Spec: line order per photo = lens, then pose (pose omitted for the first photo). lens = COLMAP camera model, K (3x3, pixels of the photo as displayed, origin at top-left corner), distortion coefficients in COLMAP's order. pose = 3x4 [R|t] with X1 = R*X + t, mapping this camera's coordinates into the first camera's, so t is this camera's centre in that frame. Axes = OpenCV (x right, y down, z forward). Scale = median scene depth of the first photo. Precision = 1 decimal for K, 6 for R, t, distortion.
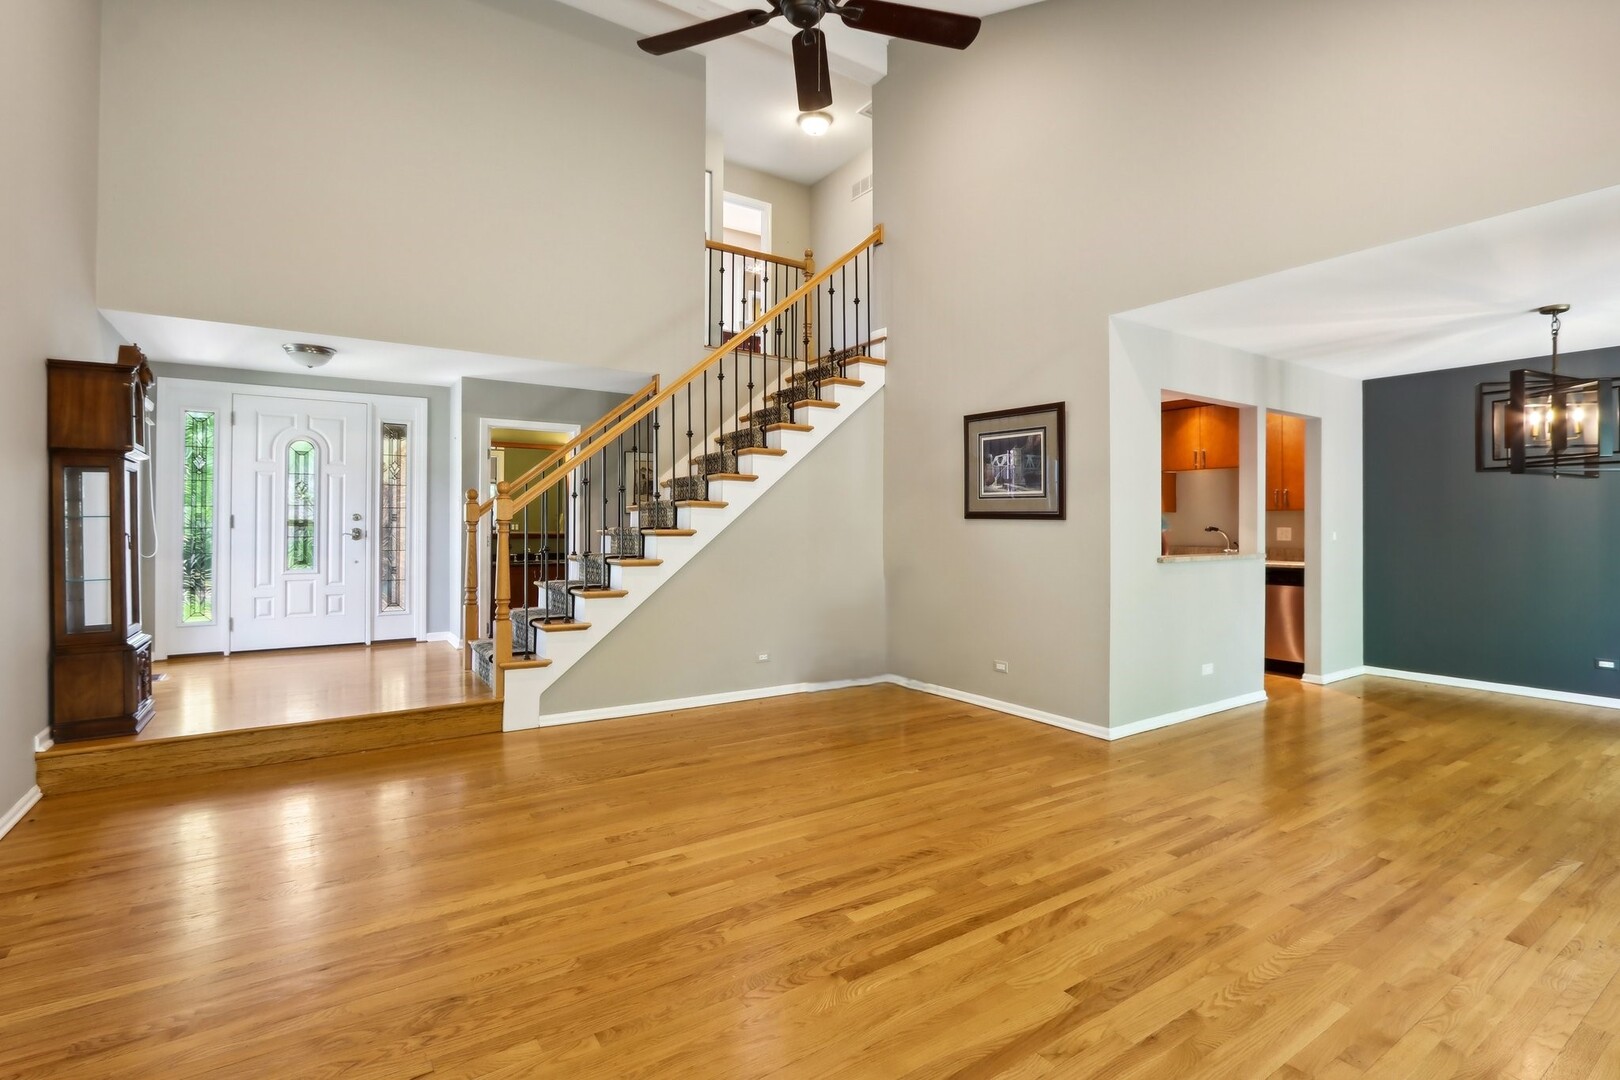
lens RADIAL K [[759.6, 0, 810.5], [0, 759.6, 522.7], [0, 0, 1]] dist [-0.016461, 0.001281]
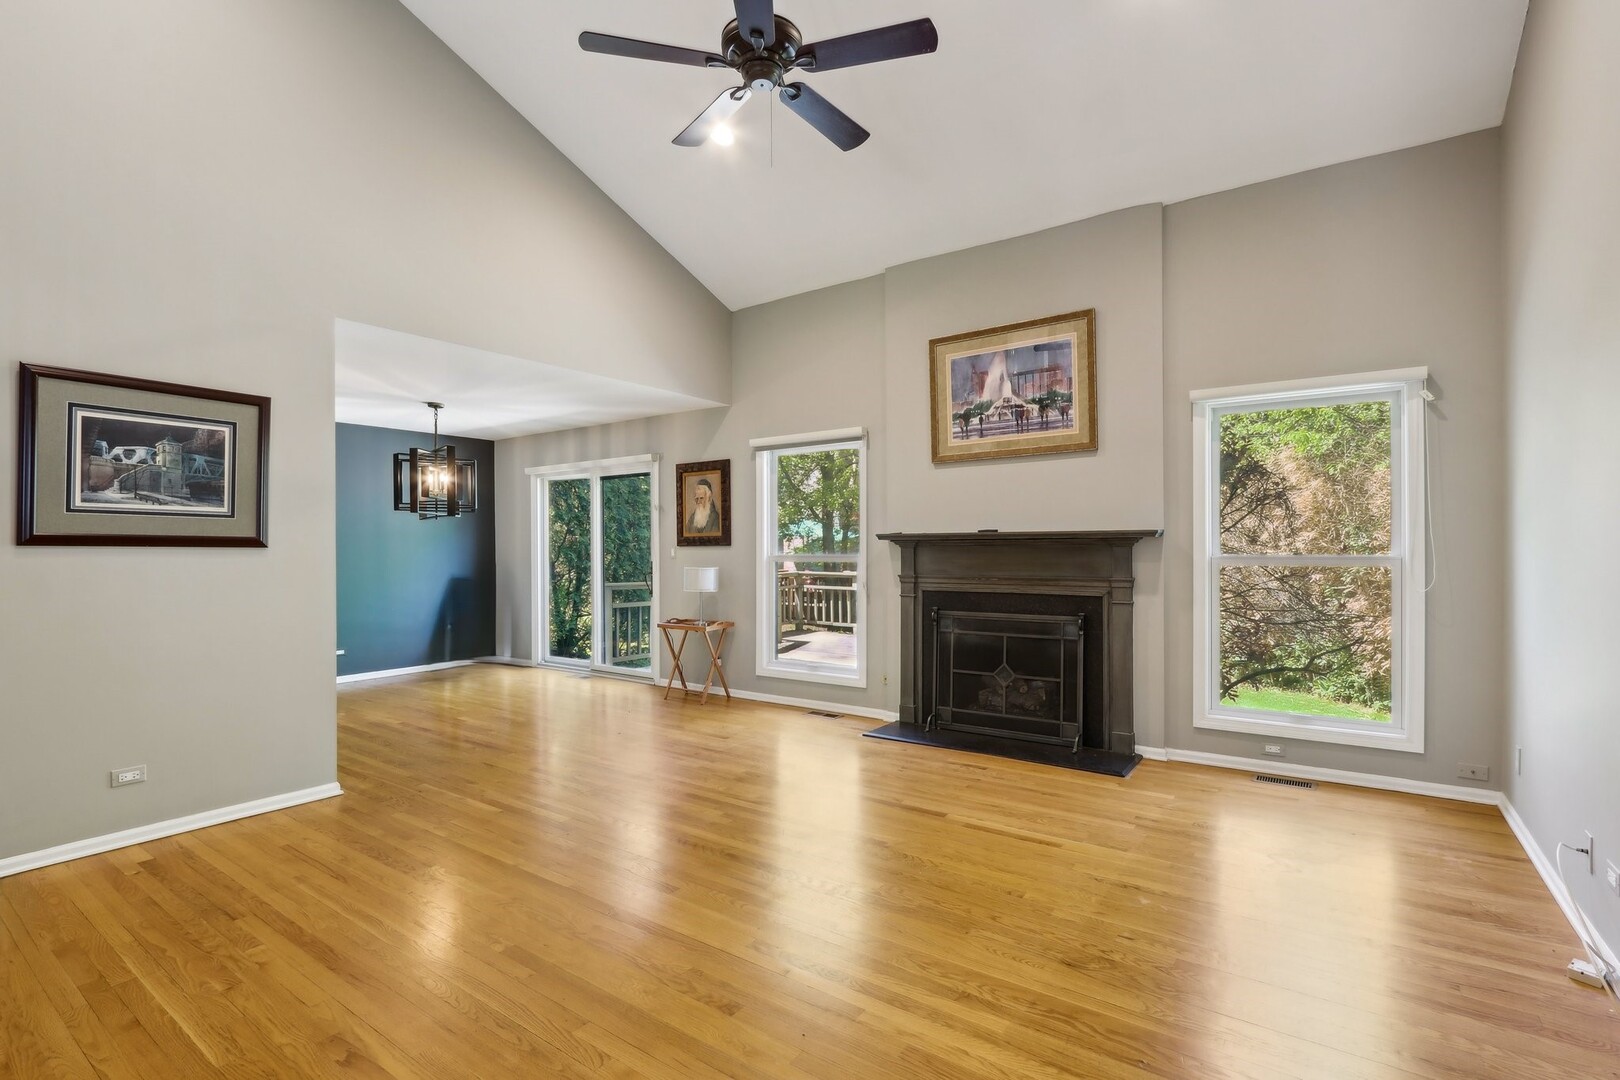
lens RADIAL K [[754.0, 0, 810.0], [0, 754.0, 540.0], [0, 0, 1]] dist [-0.014198, -0.000406]
pose [[-0.358757, 0.007224, 0.933403, -0.634038], [-0.000046, 0.999970, -0.007757, -0.005897], [-0.933431, -0.002825, -0.358746, 0.800798]]
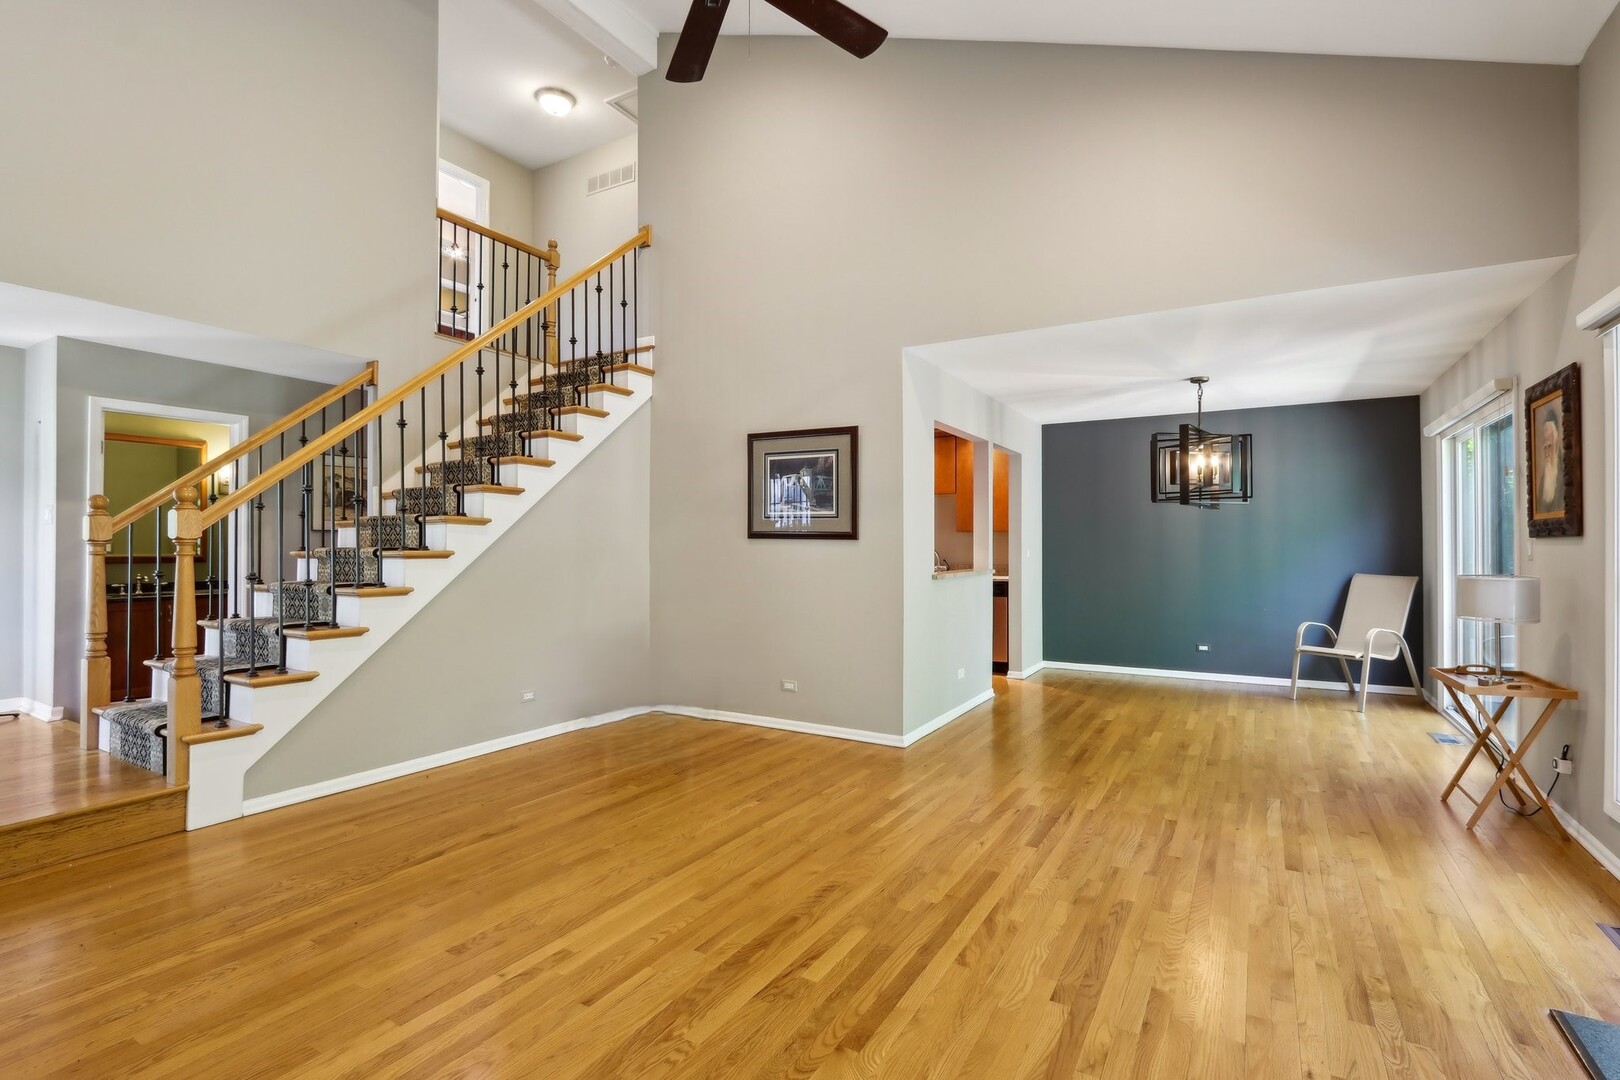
lens RADIAL K [[754.0, 0, 810.0], [0, 754.0, 540.0], [0, 0, 1]] dist [-0.014198, -0.000406]
pose [[0.902076, 0.002078, 0.431573, -0.180634], [-0.000259, 0.999991, -0.004273, 0.001224], [-0.431578, 0.003743, 0.902068, 0.102102]]
